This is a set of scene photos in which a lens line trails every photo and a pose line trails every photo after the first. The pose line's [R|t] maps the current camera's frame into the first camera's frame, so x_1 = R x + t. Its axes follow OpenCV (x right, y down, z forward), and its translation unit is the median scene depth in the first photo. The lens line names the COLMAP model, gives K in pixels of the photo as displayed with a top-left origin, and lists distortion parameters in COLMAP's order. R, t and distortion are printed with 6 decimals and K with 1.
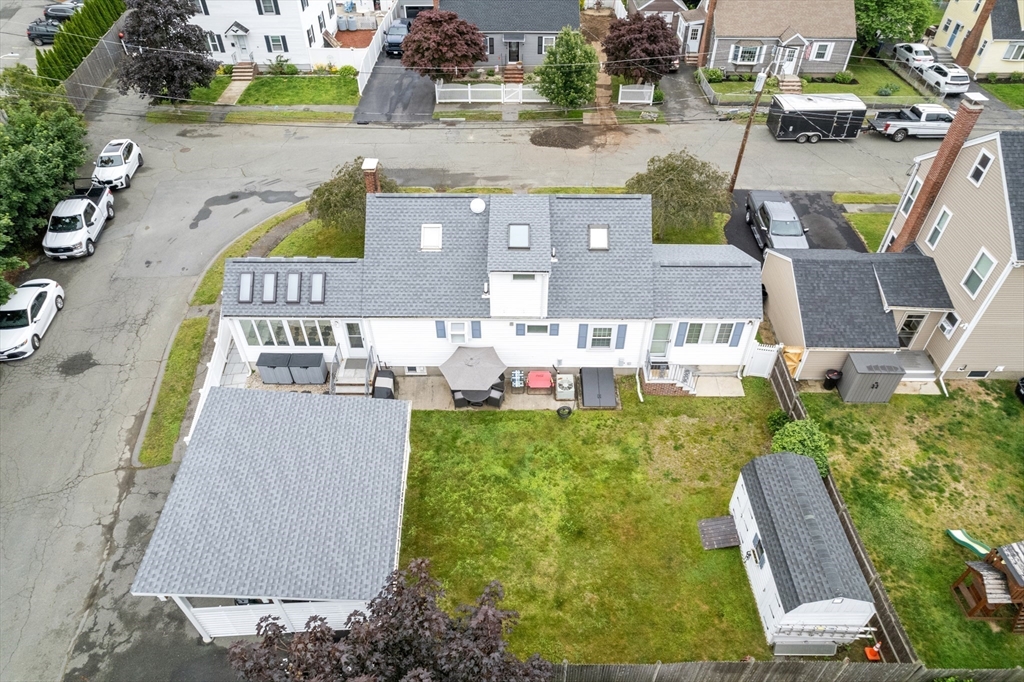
lens RADIAL K [[657.8, 0, 516.4], [0, 657.8, 343.7], [0, 0, 1]] dist [-0.078497, 0.067513]
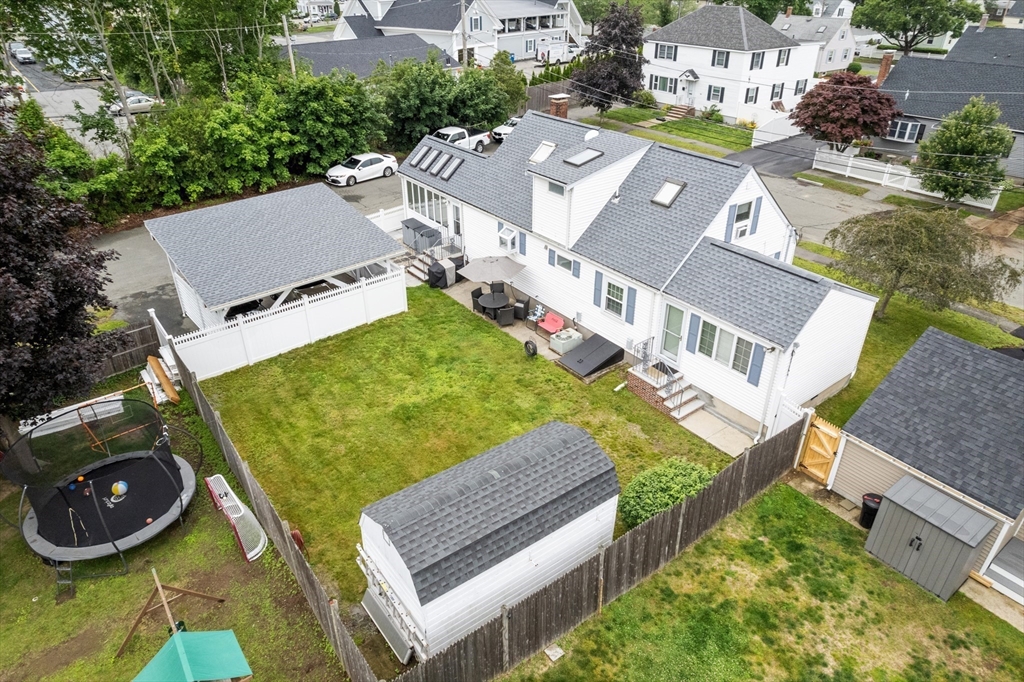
lens RADIAL K [[657.8, 0, 516.4], [0, 657.8, 343.7], [0, 0, 1]] dist [-0.078497, 0.067513]
pose [[0.613000, 0.397887, -0.682581, 0.638353], [-0.532788, 0.846120, 0.014739, 0.092152], [0.583411, 0.354636, 0.730661, 0.328729]]
